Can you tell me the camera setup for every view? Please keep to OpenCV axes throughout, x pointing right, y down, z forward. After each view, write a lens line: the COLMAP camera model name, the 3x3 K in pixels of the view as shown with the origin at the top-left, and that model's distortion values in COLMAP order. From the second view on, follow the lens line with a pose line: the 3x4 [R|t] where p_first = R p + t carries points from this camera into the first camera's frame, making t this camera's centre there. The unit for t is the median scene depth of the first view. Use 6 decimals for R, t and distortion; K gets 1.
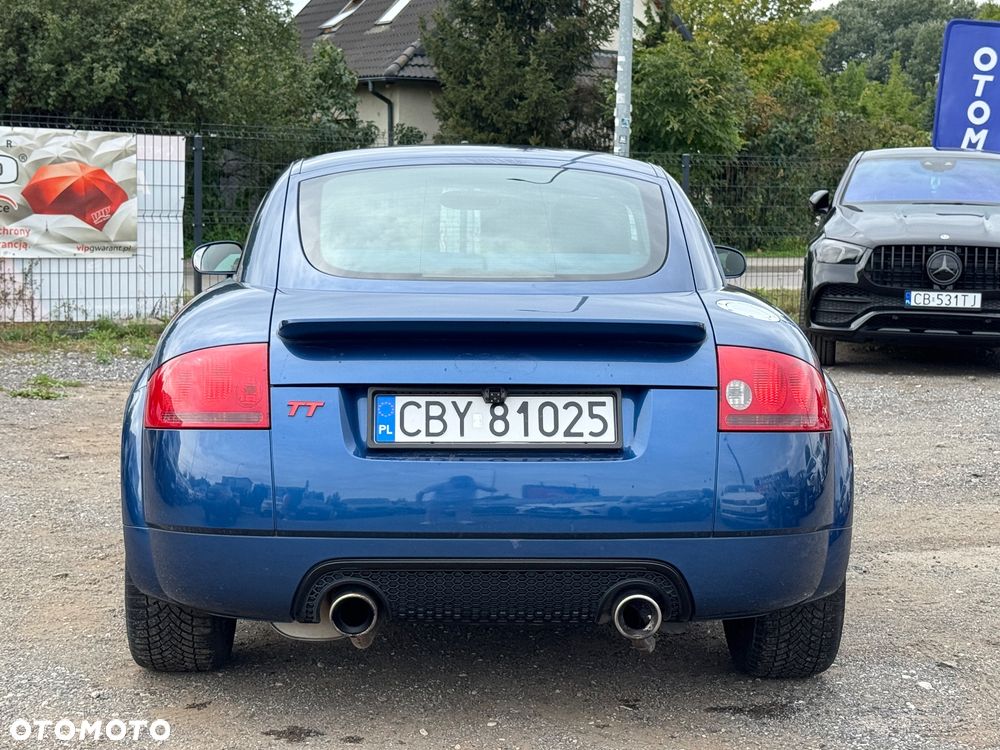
lens RADIAL K [[1833.1, 0, 500.0], [0, 1833.1, 375.0], [0, 0, 1]] dist [0.015430, 1.314228]
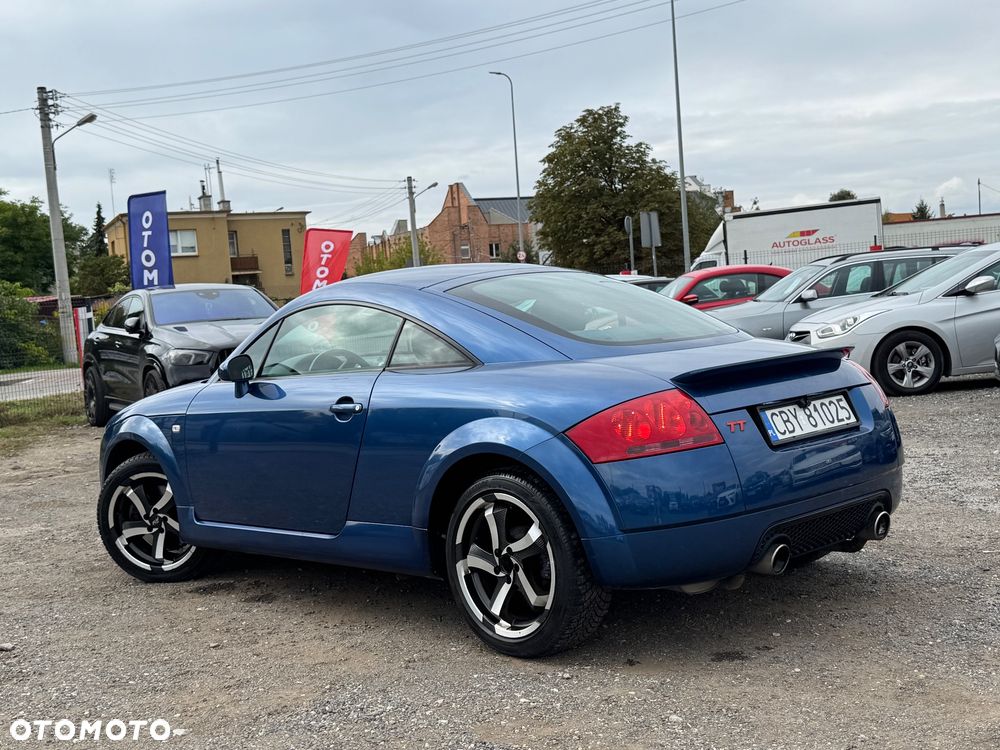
lens RADIAL K [[1276.5, 0, 500.9], [0, 1276.5, 366.1], [0, 0, 1]] dist [0.108124, -0.030475]
pose [[0.747255, -0.105235, 0.656152, -0.266255], [0.148589, 0.988842, -0.010627, -0.013484], [-0.647713, 0.105438, 0.754554, 0.100406]]
